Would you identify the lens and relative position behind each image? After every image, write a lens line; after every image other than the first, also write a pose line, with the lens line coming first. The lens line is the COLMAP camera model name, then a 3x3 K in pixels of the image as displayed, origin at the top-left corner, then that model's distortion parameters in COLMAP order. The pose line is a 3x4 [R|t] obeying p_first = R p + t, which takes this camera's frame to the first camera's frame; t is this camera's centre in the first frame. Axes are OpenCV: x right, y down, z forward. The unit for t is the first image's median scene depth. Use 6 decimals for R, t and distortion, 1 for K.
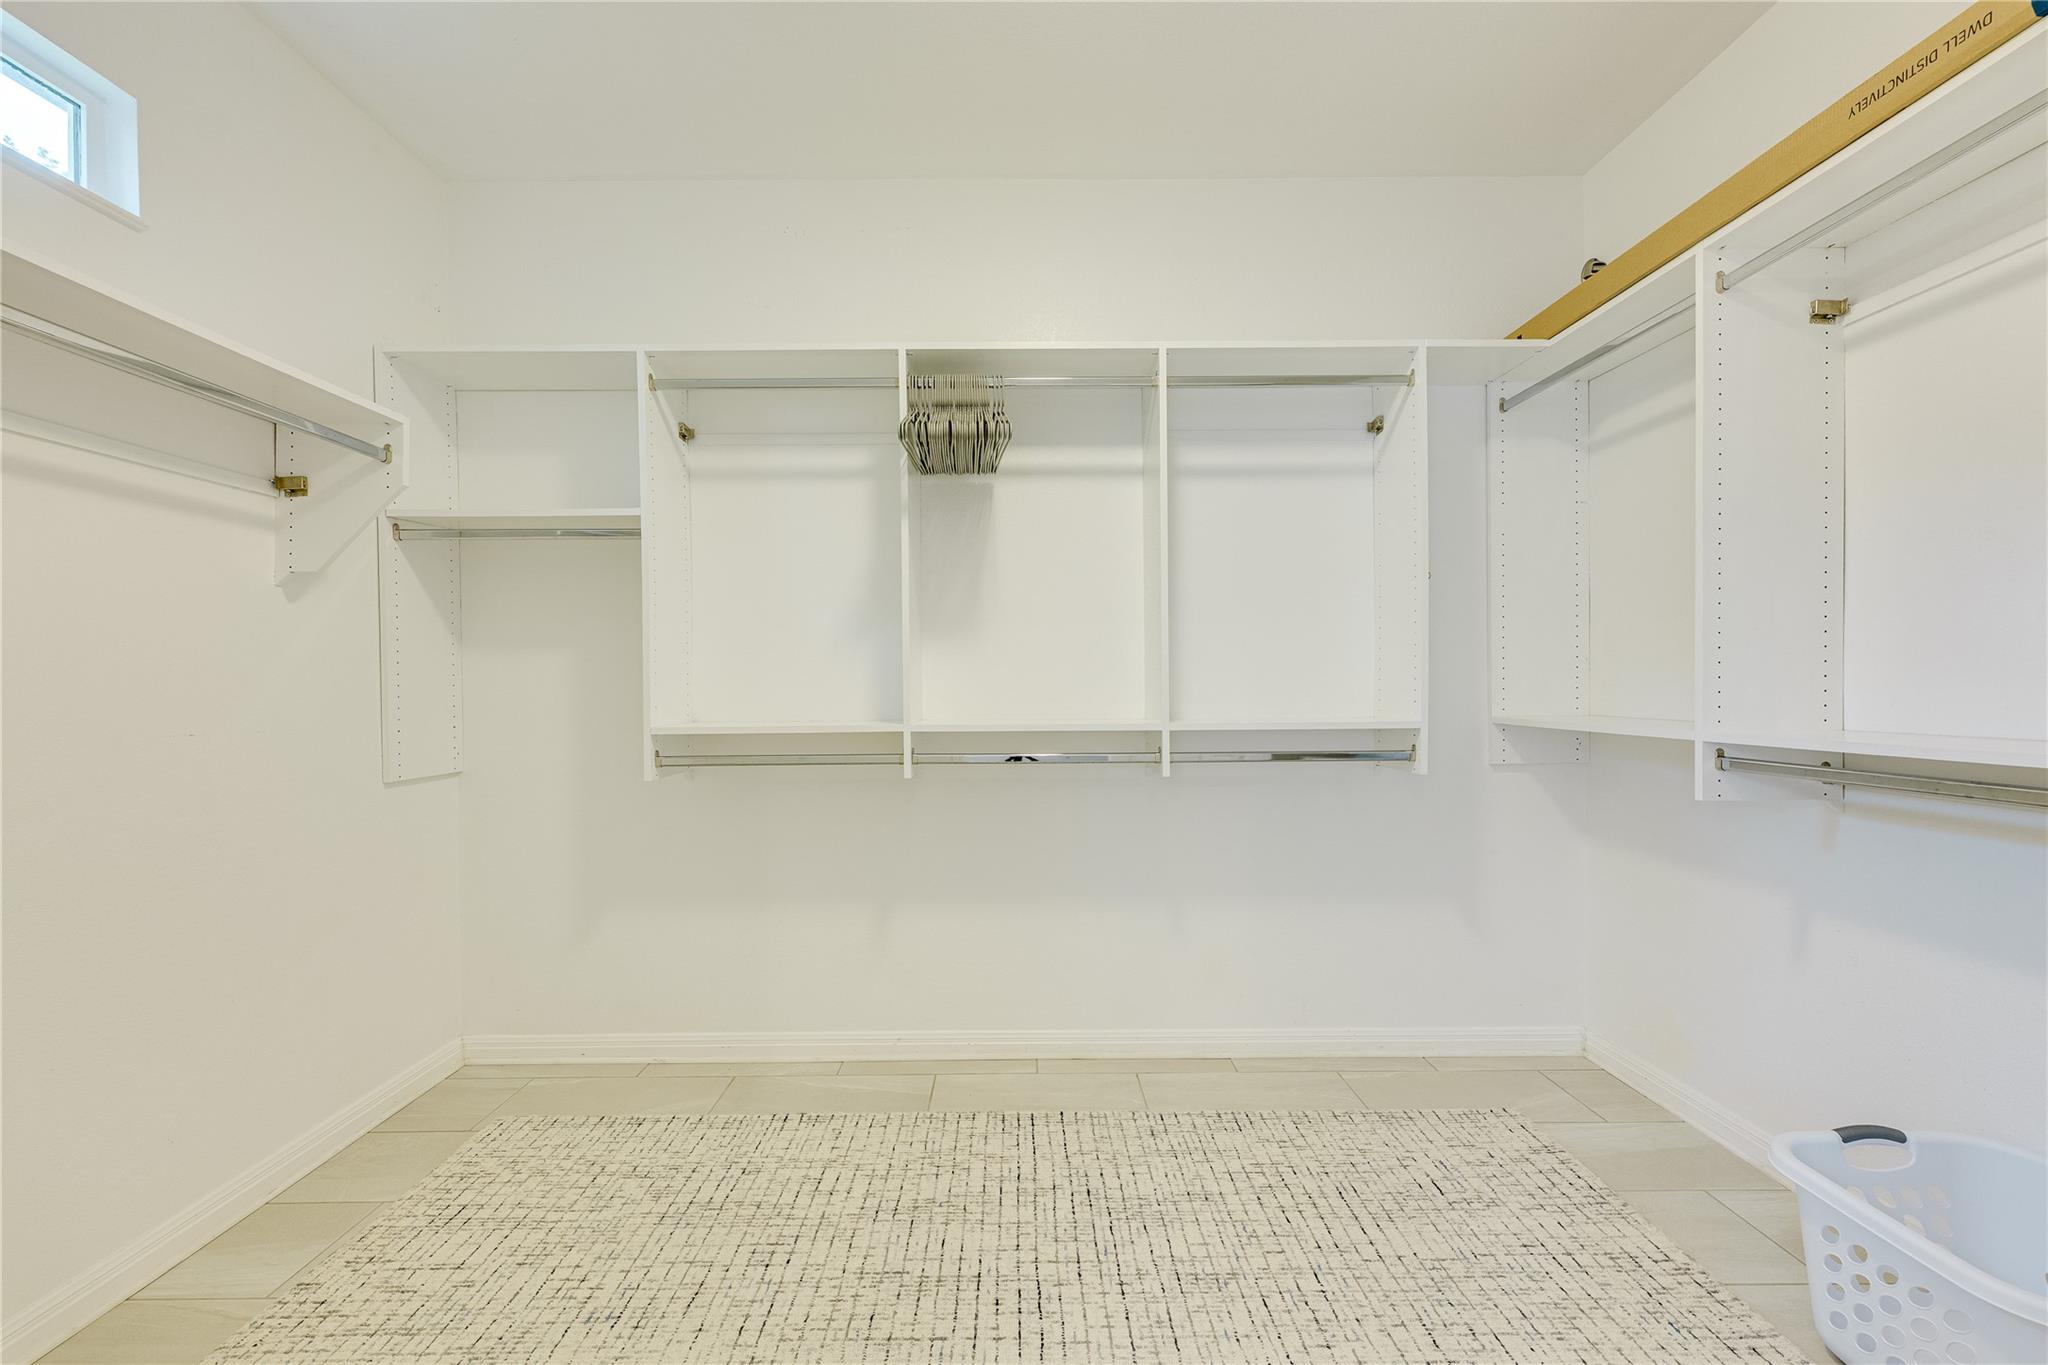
lens RADIAL K [[833.6, 0, 1063.9], [0, 833.6, 705.9], [0, 0, 1]] dist [-0.018439, 0.000194]
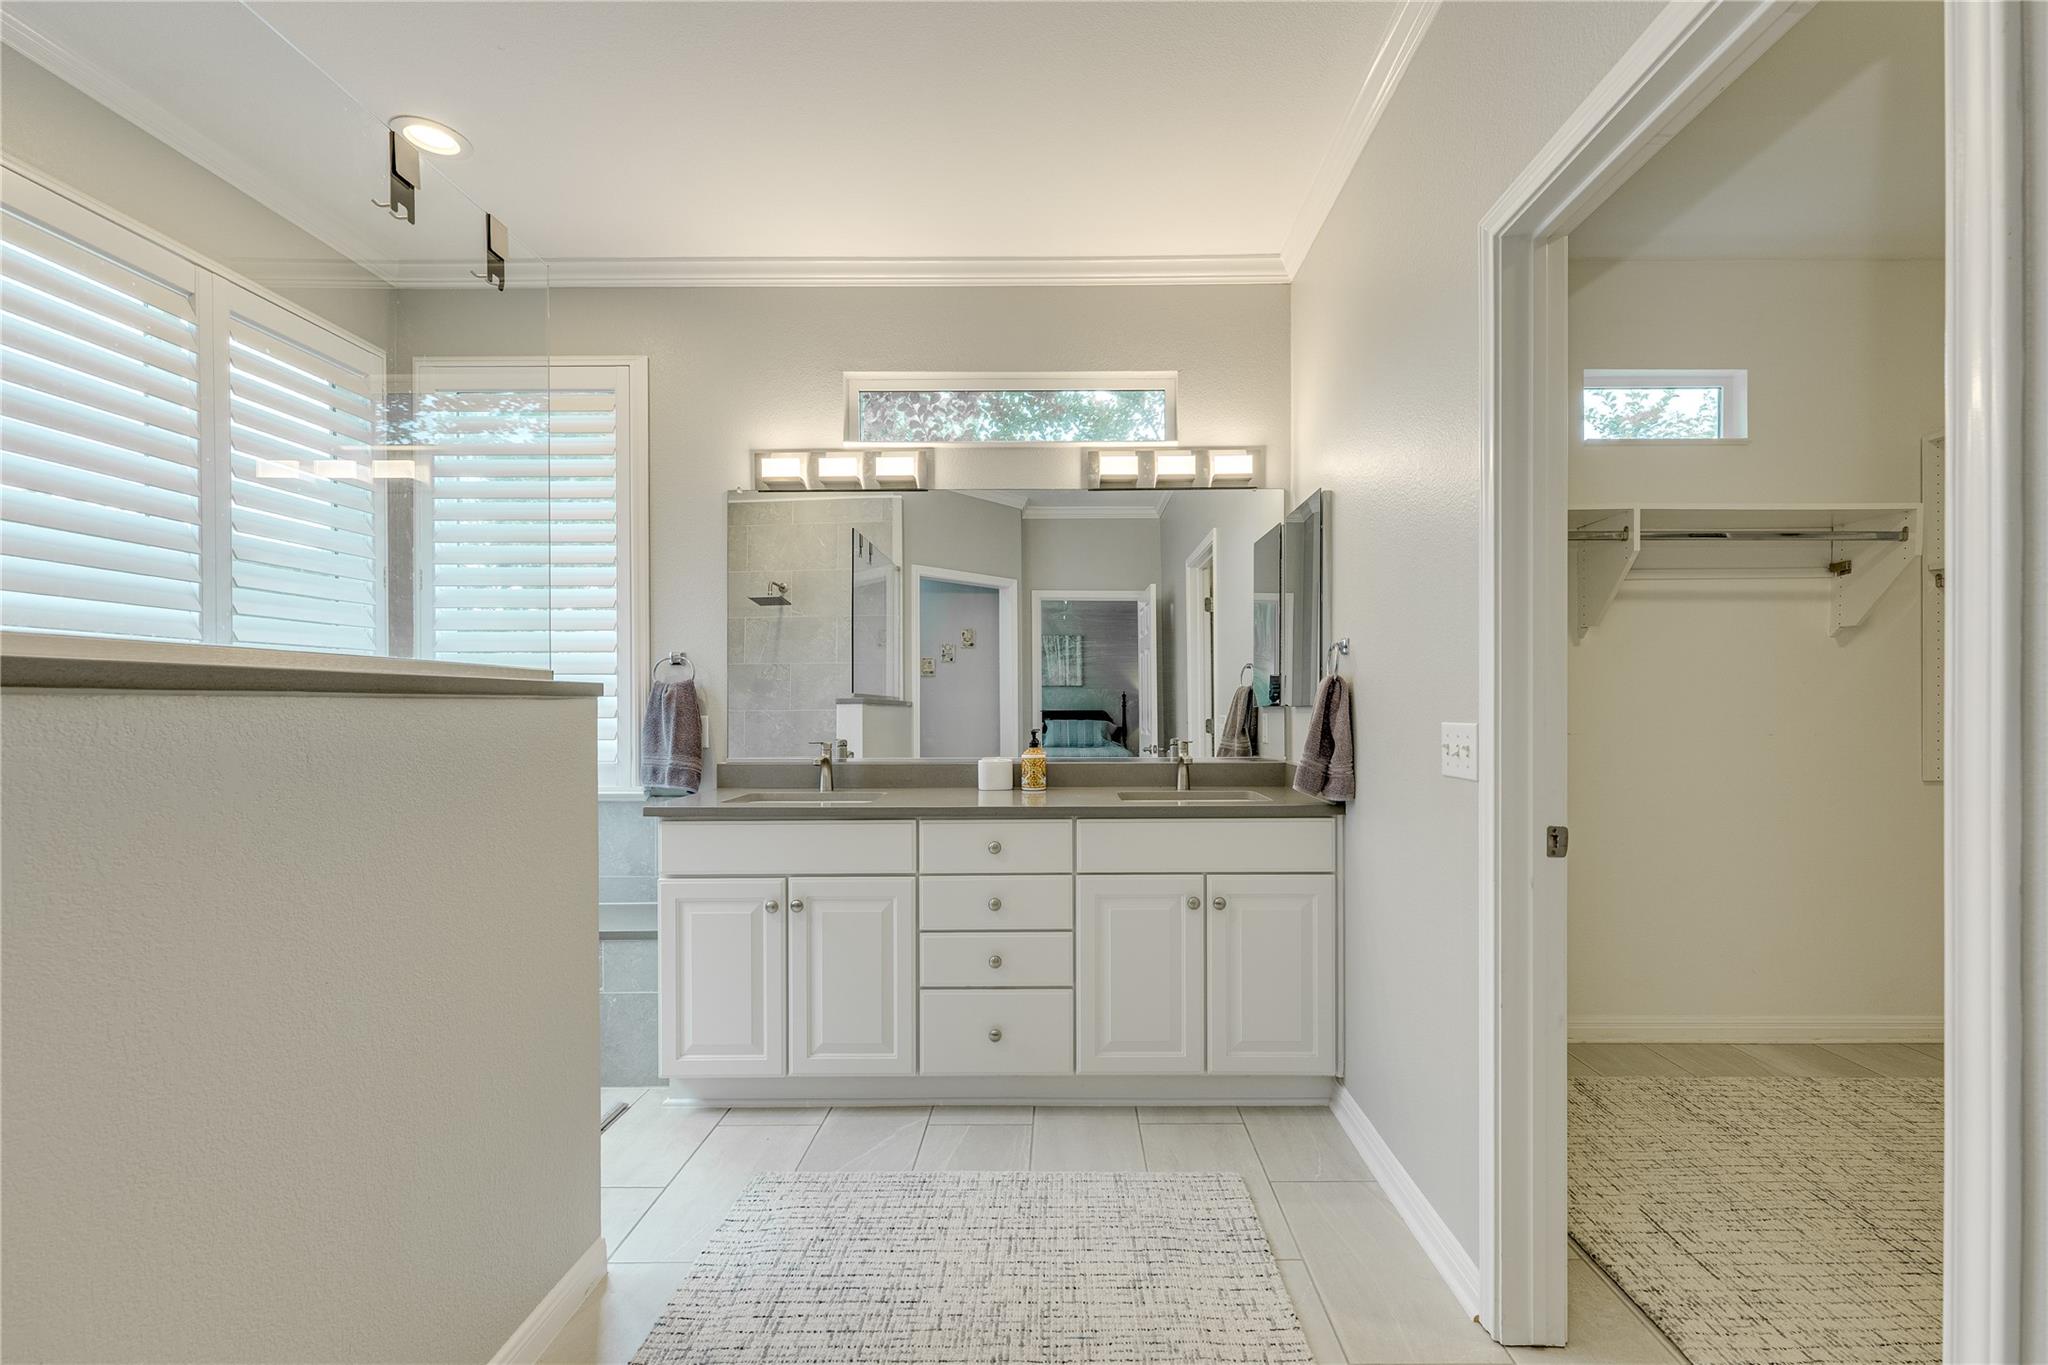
lens RADIAL K [[833.6, 0, 1063.9], [0, 833.6, 705.9], [0, 0, 1]] dist [-0.018439, 0.000194]
pose [[-0.046432, 0.010105, -0.998870, 0.625225], [-0.017213, 0.999792, 0.010915, -0.010591], [0.998773, 0.017700, -0.046248, -0.344932]]
